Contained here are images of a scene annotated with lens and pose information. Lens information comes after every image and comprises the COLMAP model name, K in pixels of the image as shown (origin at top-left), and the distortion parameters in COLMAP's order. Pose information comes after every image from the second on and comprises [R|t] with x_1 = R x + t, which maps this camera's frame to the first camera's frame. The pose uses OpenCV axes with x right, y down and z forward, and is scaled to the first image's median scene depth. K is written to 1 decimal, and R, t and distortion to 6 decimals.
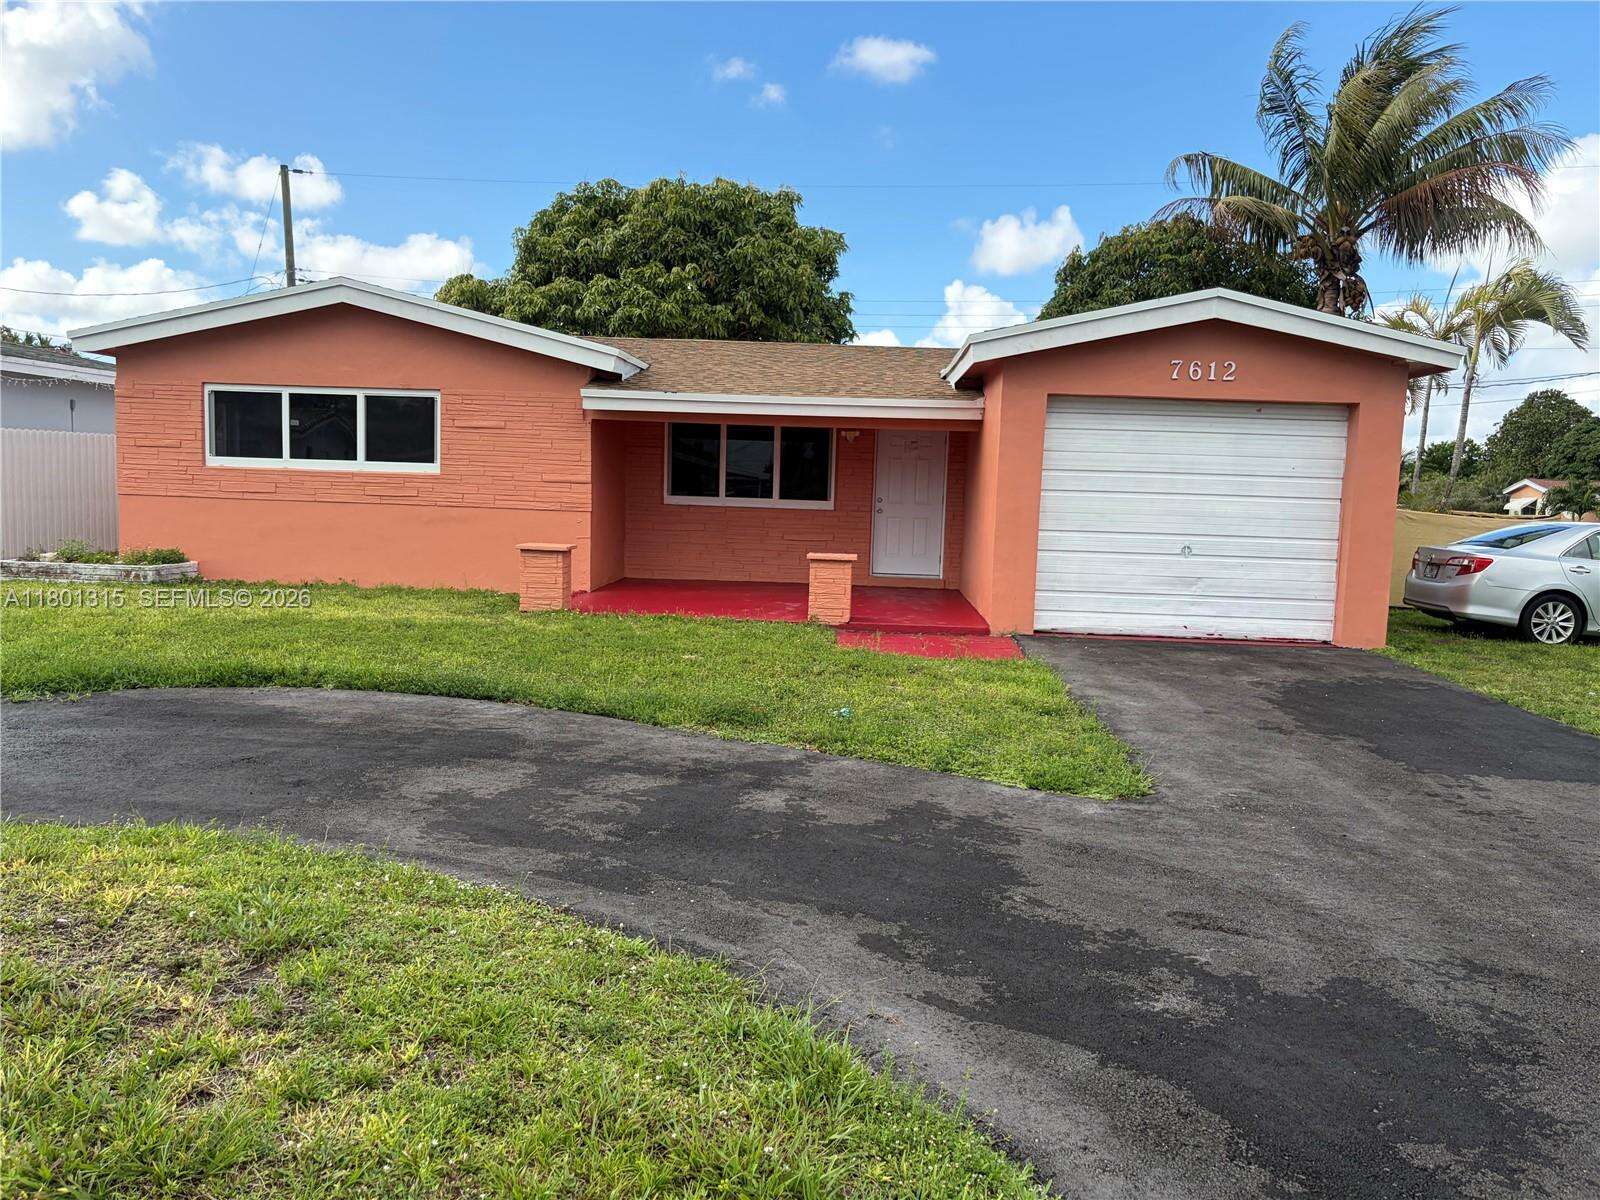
lens RADIAL K [[1246.0, 0, 826.4], [0, 1246.0, 619.2], [0, 0, 1]] dist [0.047354, -0.053484]
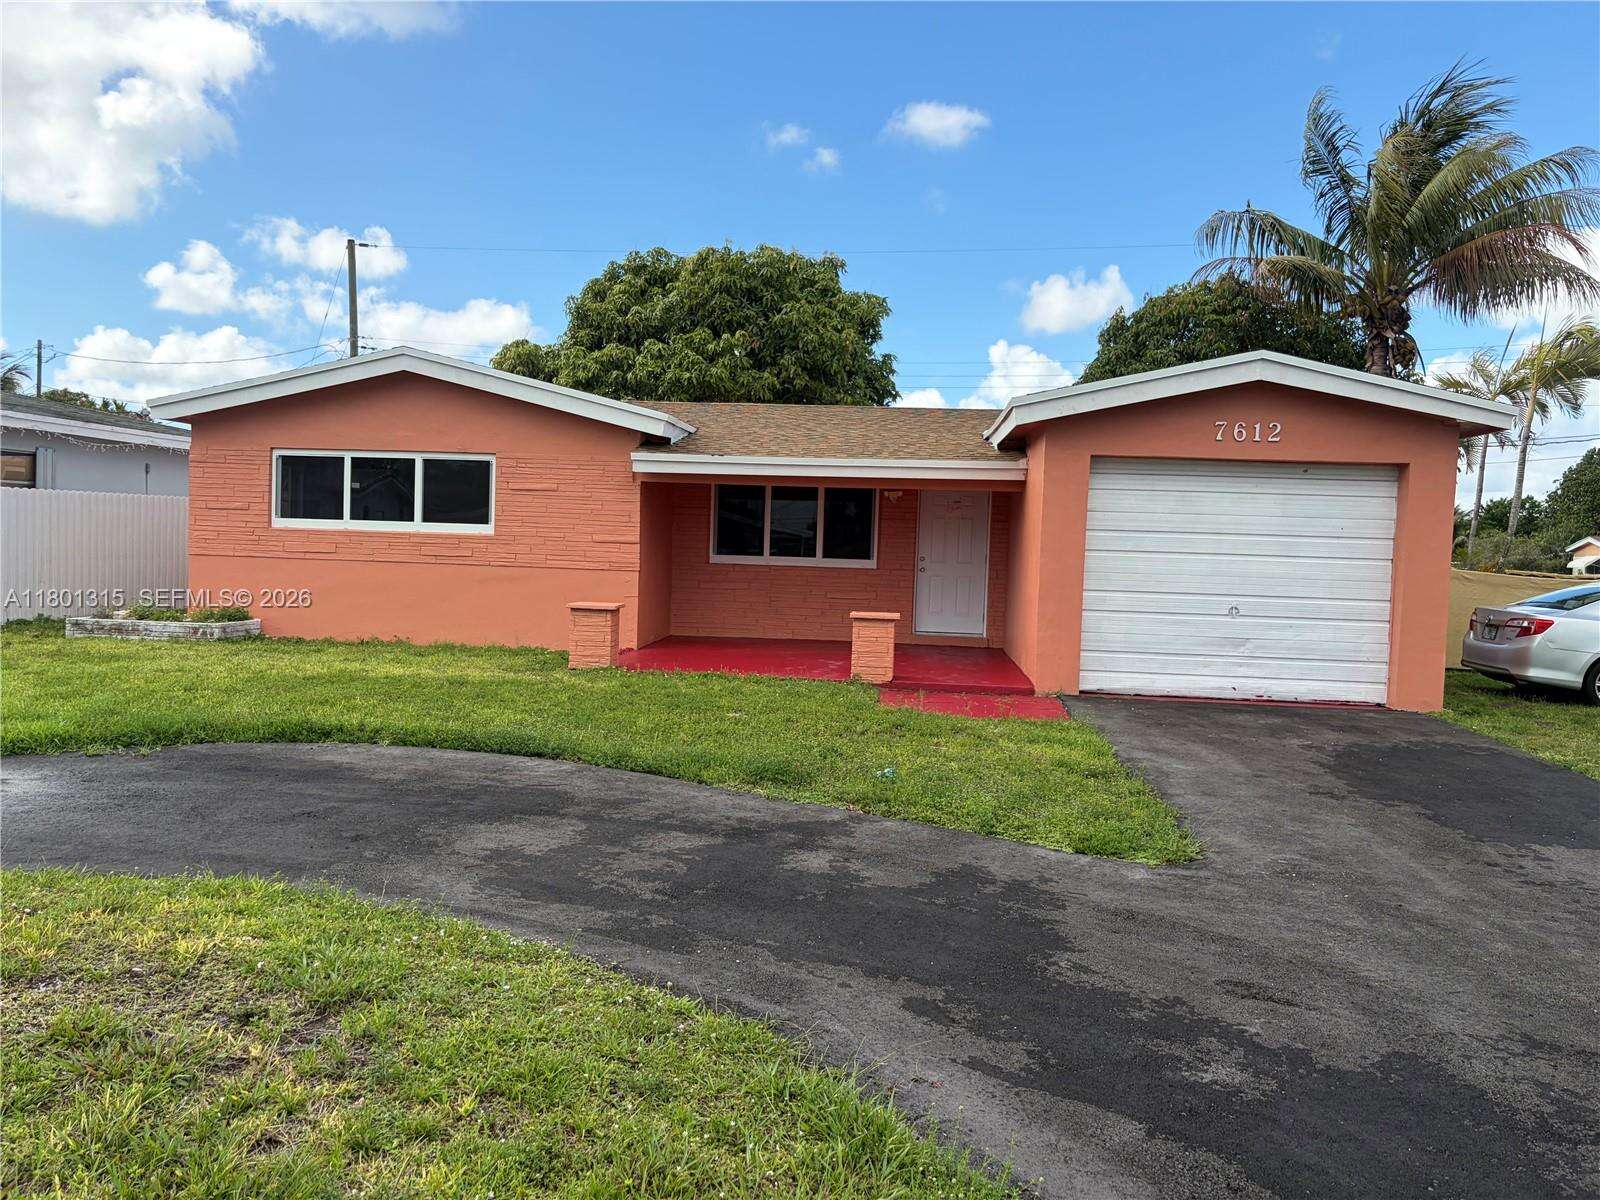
lens RADIAL K [[1246.0, 0, 801.7], [0, 1246.0, 607.6], [0, 0, 1]] dist [0.047354, -0.053484]
pose [[0.998540, 0.002077, -0.053970, -0.000621], [-0.005029, 0.998494, -0.054623, -0.001794], [0.053775, 0.054815, 0.997047, -0.008106]]
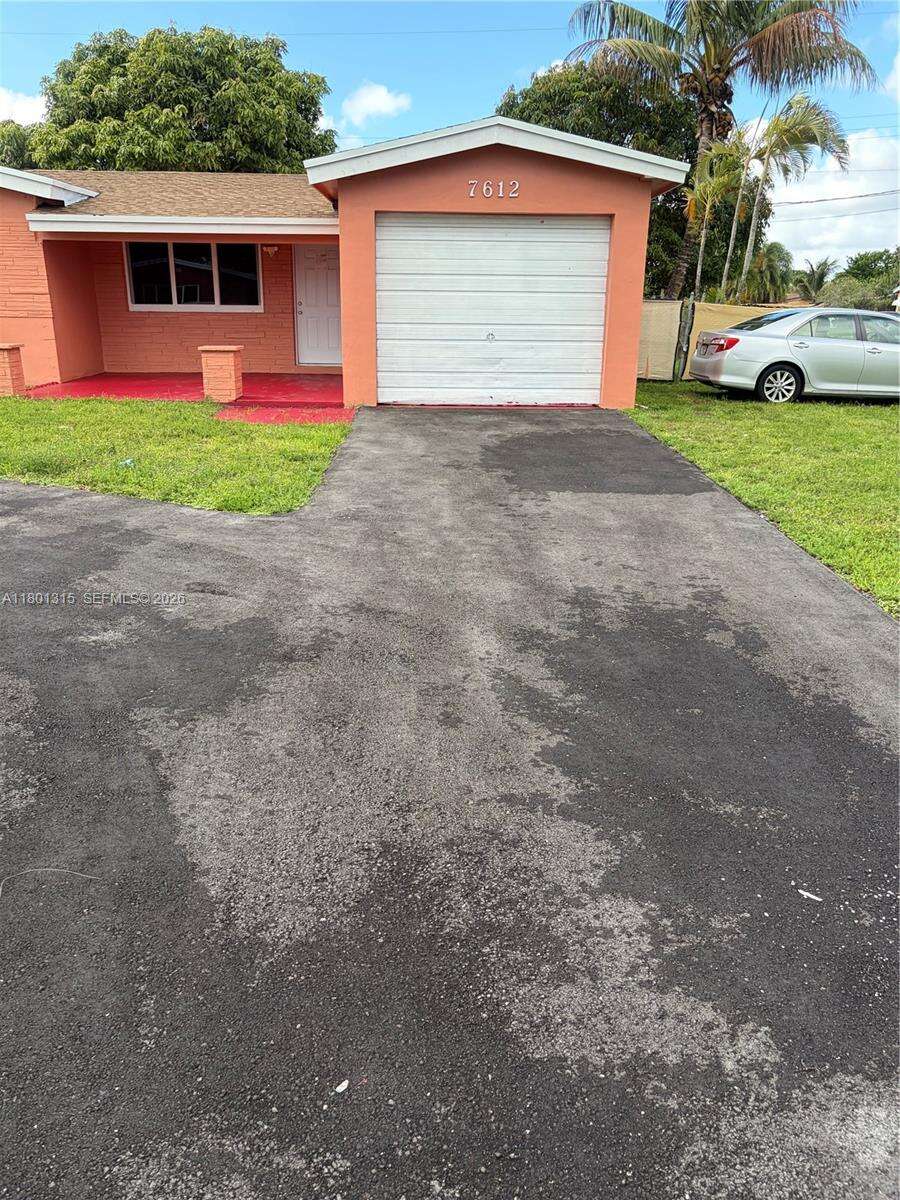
lens RADIAL K [[934.5, 0, 437.4], [0, 934.5, 621.4], [0, 0, 1]] dist [0.047354, -0.053484]
pose [[0.998758, -0.036404, 0.034010, 0.188391], [0.027998, 0.974815, 0.221251, 0.016742], [-0.041208, -0.220024, 0.974624, -0.026486]]
